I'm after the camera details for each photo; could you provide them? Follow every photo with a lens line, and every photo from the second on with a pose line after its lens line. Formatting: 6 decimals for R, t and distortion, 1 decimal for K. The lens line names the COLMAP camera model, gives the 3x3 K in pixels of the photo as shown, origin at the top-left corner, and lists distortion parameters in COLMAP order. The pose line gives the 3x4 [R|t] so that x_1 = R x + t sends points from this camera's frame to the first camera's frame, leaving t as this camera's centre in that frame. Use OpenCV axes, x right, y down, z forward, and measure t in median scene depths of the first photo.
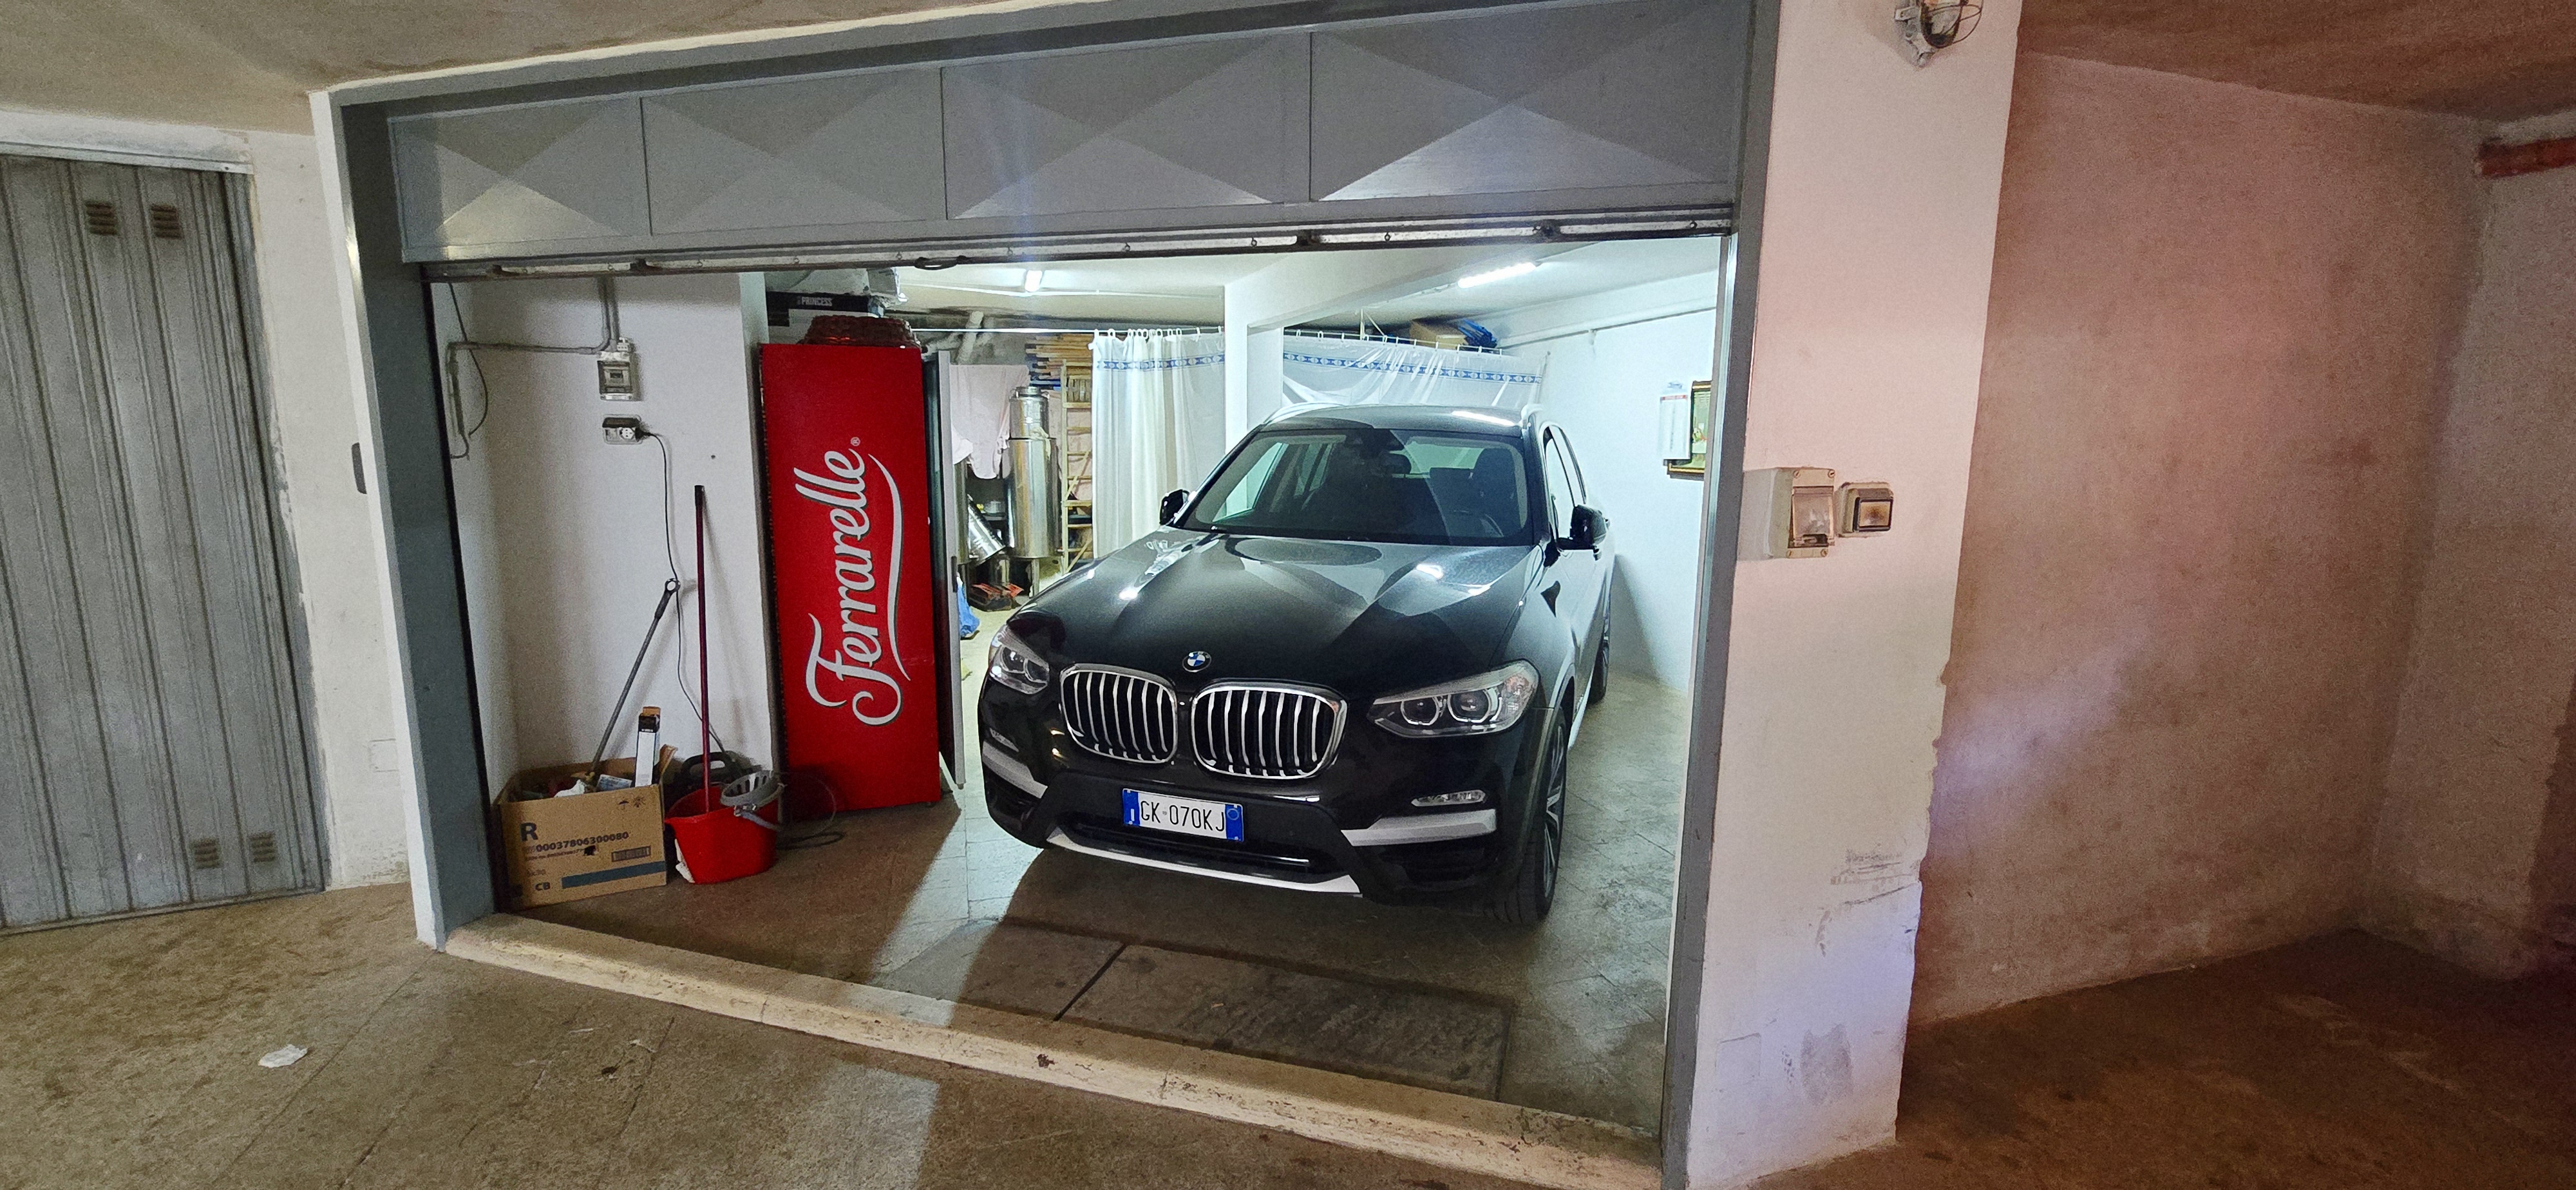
lens RADIAL K [[1047.5, 0, 1284.0], [0, 1047.5, 588.5], [0, 0, 1]] dist [-0.005532, 0.001155]
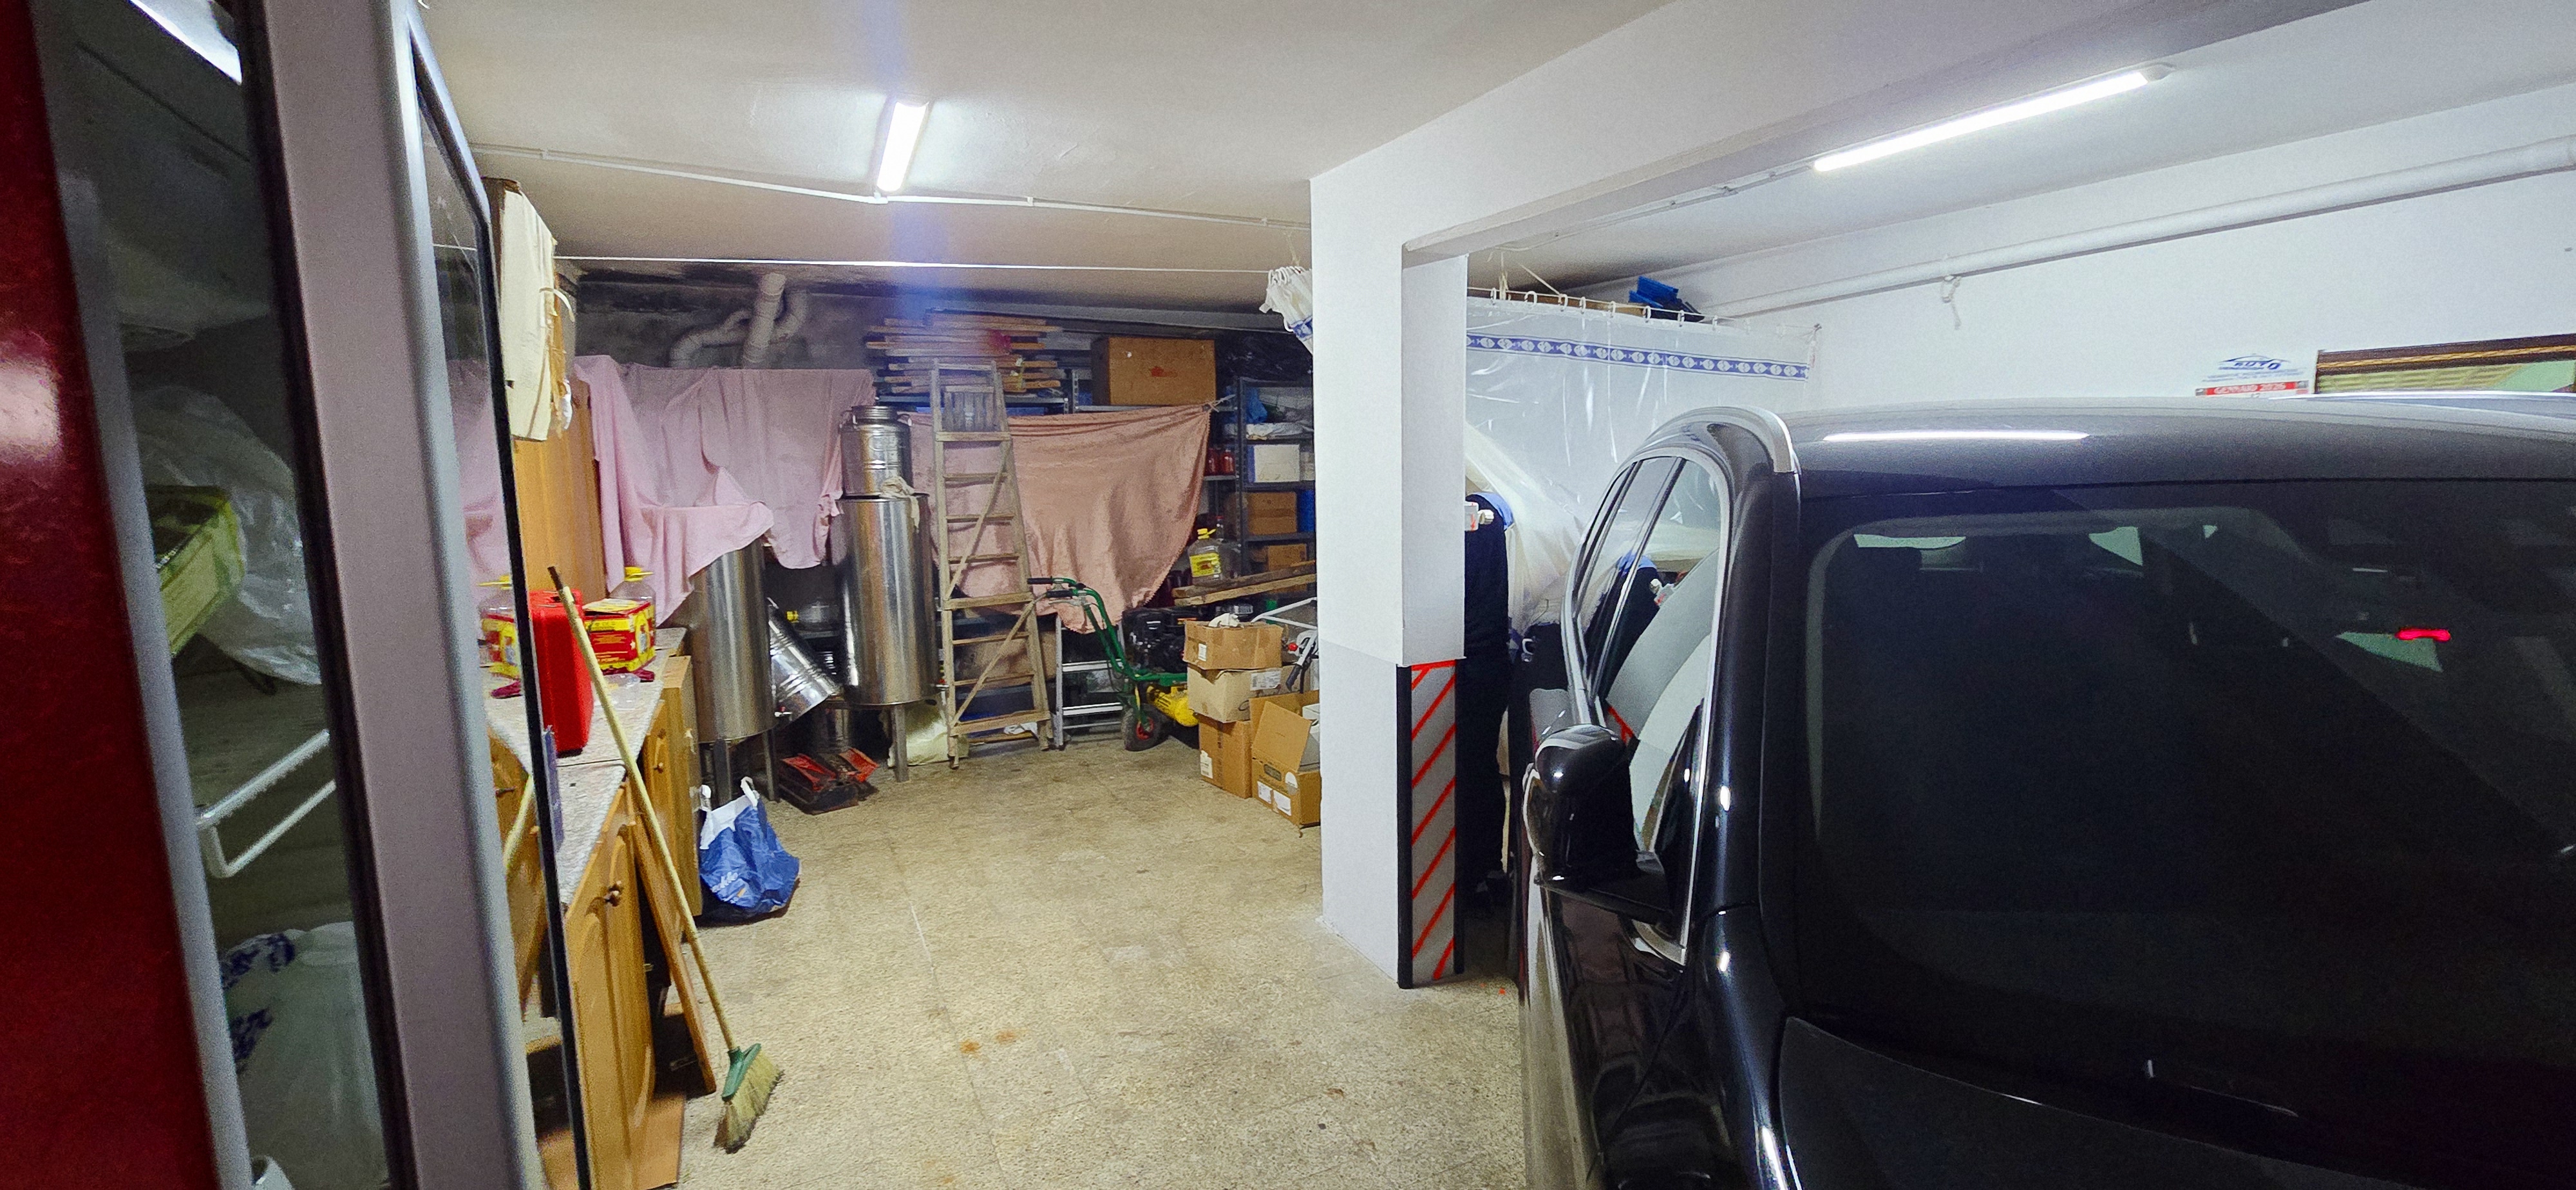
lens RADIAL K [[1047.5, 0, 1284.0], [0, 1047.5, 588.5], [0, 0, 1]] dist [-0.005532, 0.001155]
pose [[0.986246, -0.044915, 0.159062, -0.116498], [0.049979, 0.998358, -0.027981, -0.064663], [-0.157544, 0.035546, 0.986872, 0.396571]]
